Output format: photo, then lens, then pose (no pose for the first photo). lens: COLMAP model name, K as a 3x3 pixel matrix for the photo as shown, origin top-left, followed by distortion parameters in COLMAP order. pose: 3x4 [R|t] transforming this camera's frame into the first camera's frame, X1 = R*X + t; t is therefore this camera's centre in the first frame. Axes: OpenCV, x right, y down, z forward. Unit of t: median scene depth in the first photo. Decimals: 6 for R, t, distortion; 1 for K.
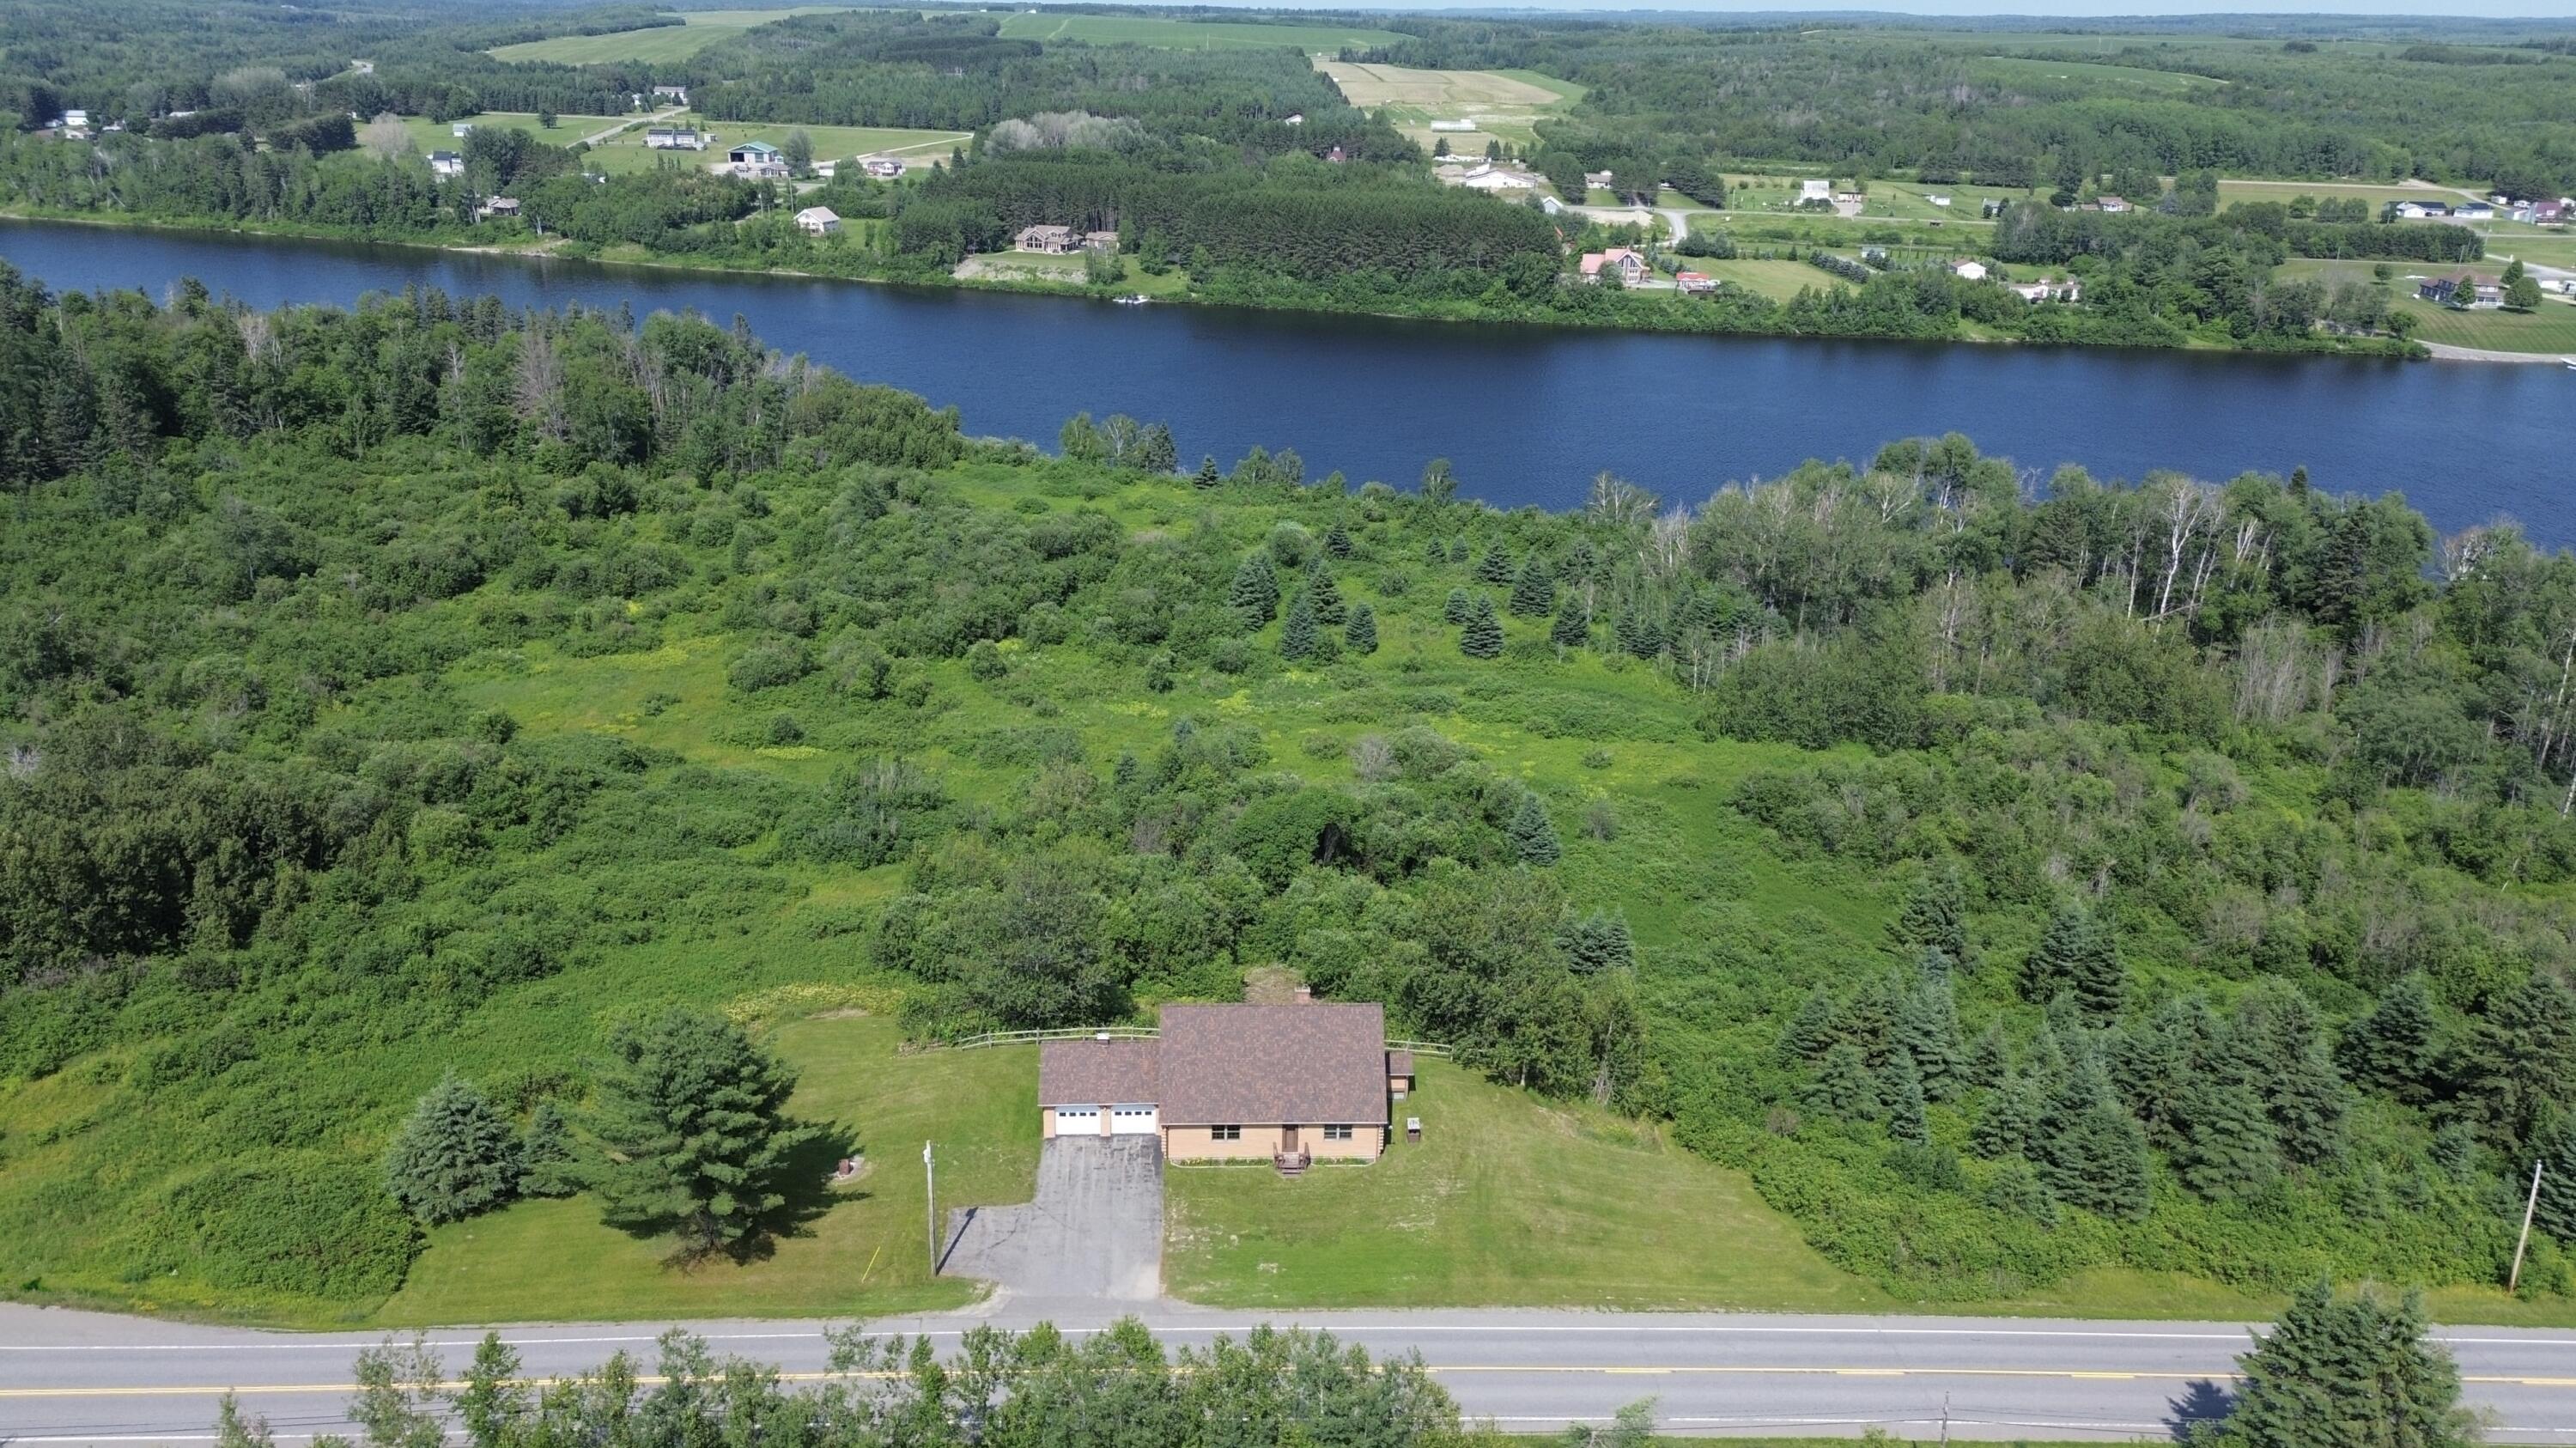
lens RADIAL K [[1822.1, 0, 1288.0], [0, 1822.1, 724.0], [0, 0, 1]] dist [0.021566, -0.005157]
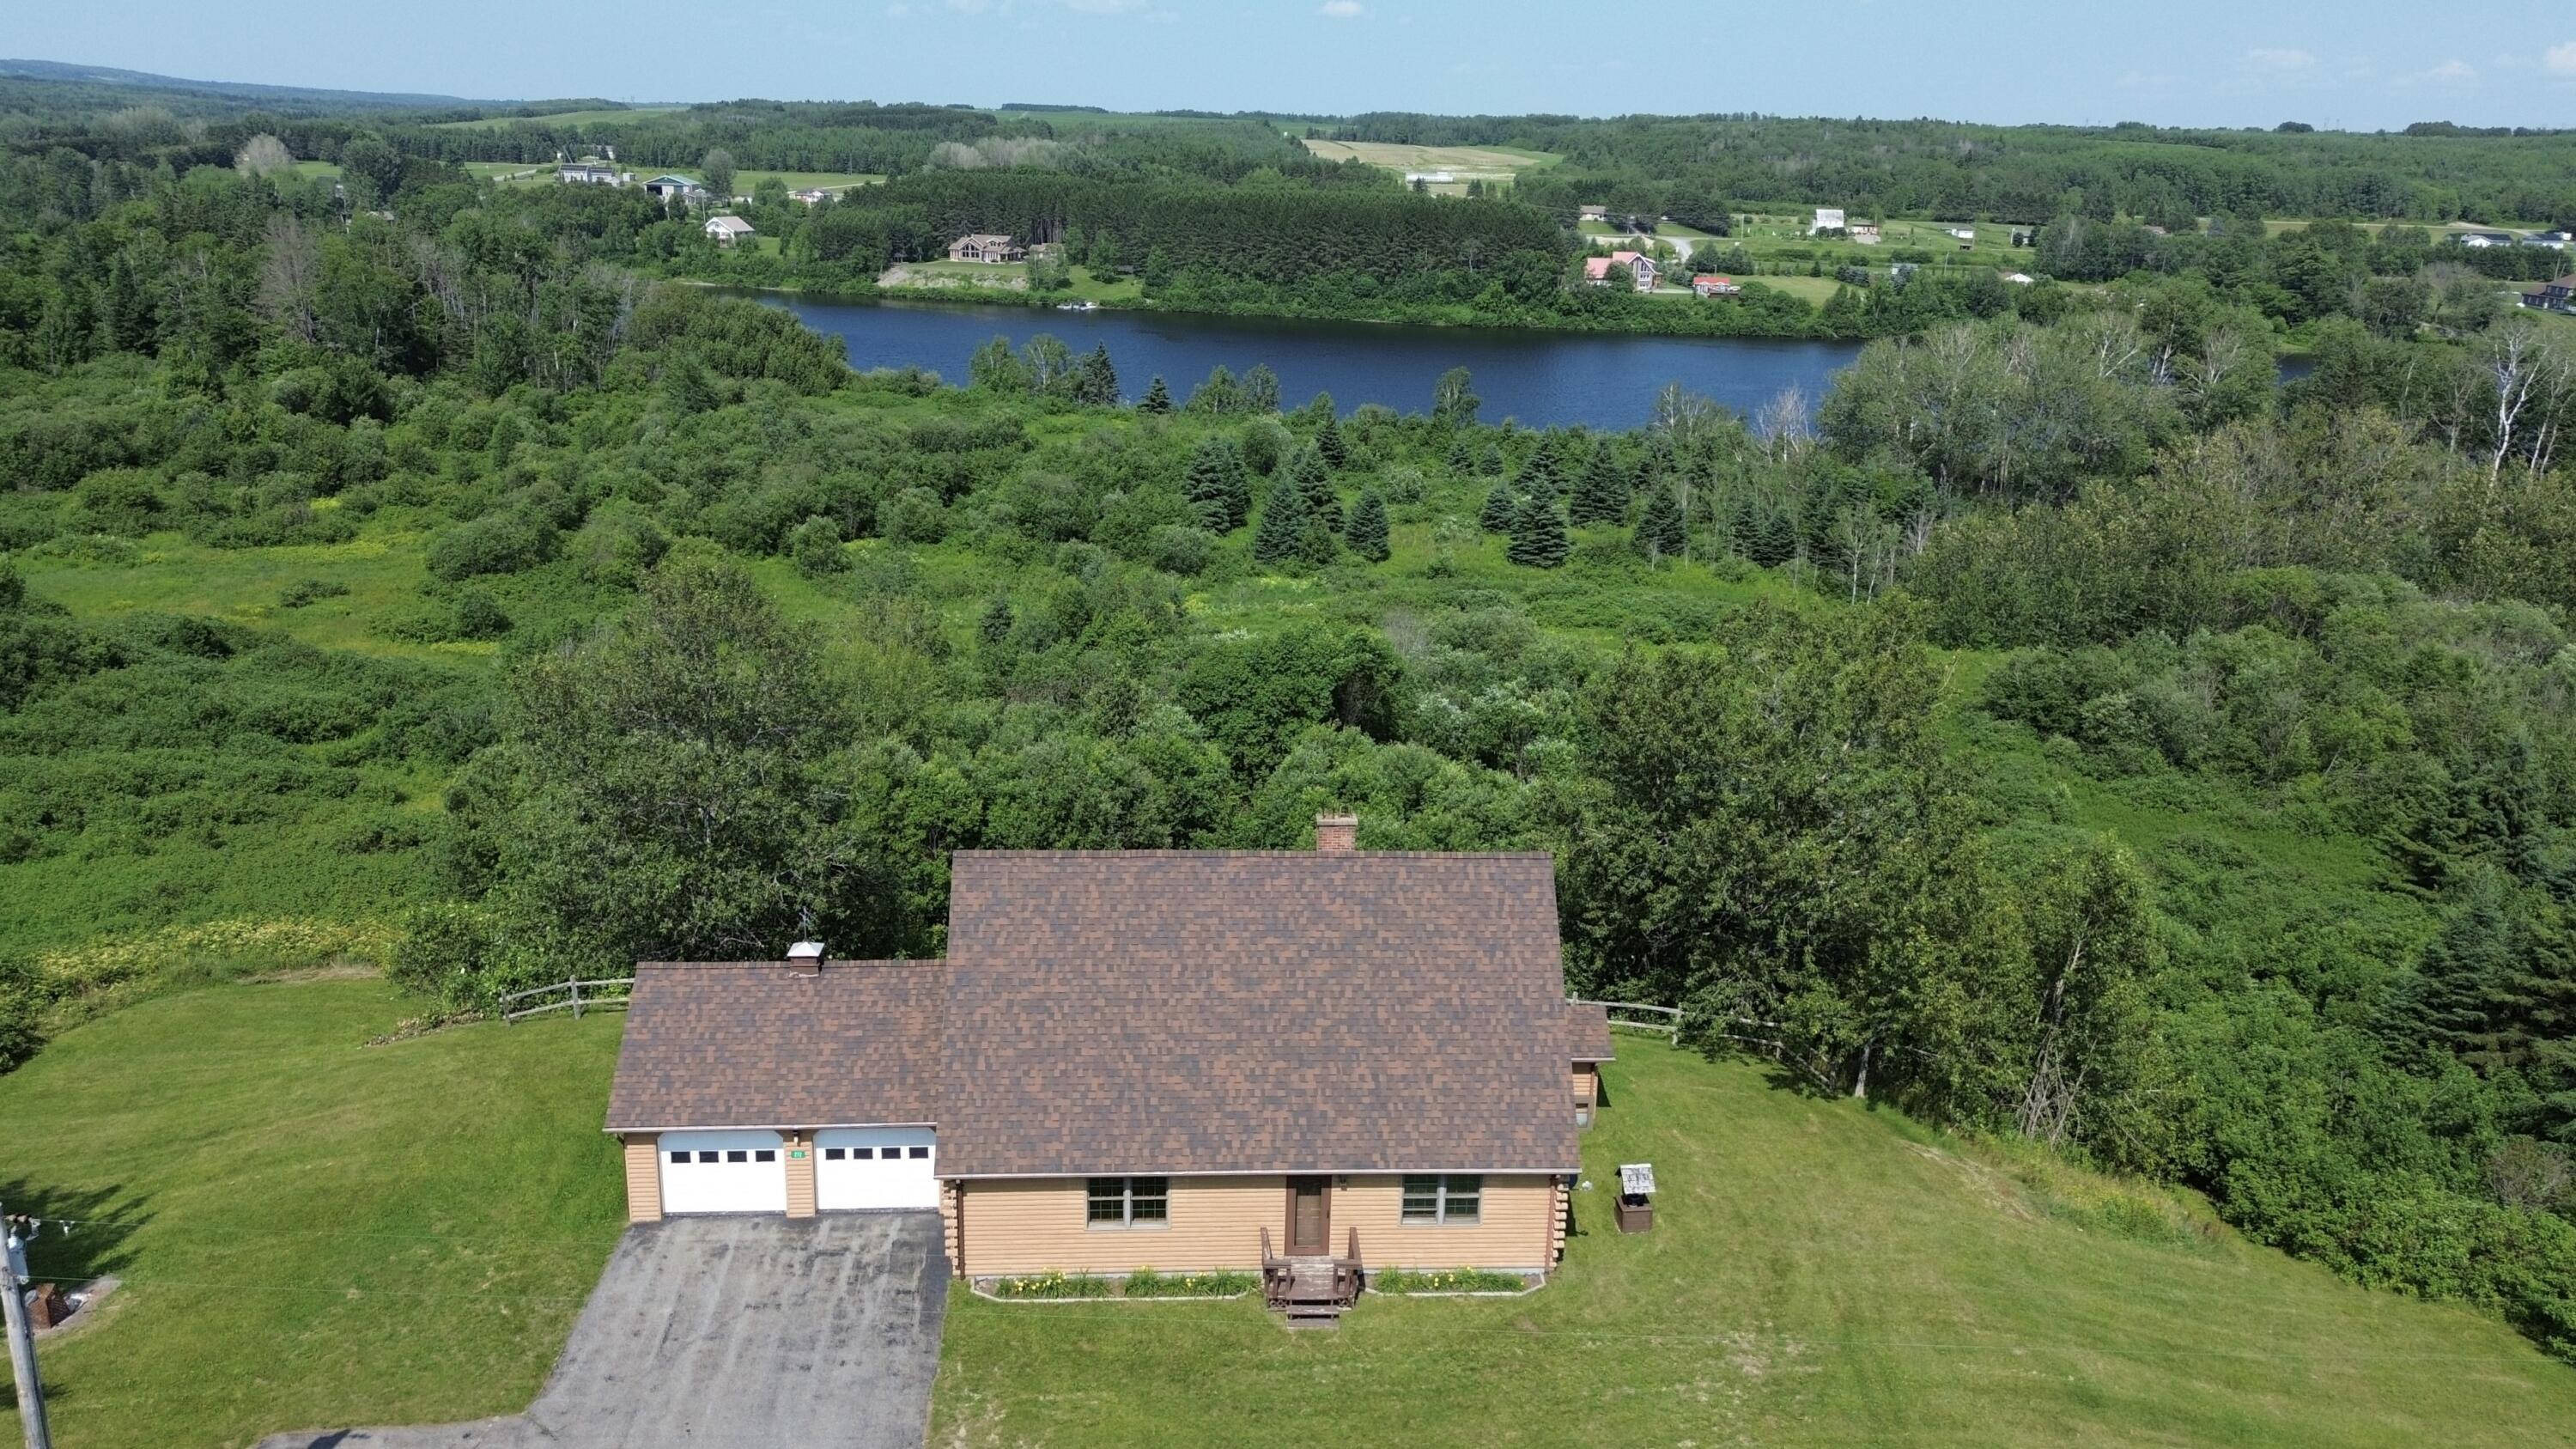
lens RADIAL K [[1822.2, 0, 1288.0], [0, 1822.2, 724.5], [0, 0, 1]] dist [0.021566, -0.005157]
pose [[0.999794, 0.000713, 0.020267, -0.002298], [0.000740, 0.997433, -0.071600, 0.035694], [-0.020266, 0.071601, 0.997227, 0.145217]]
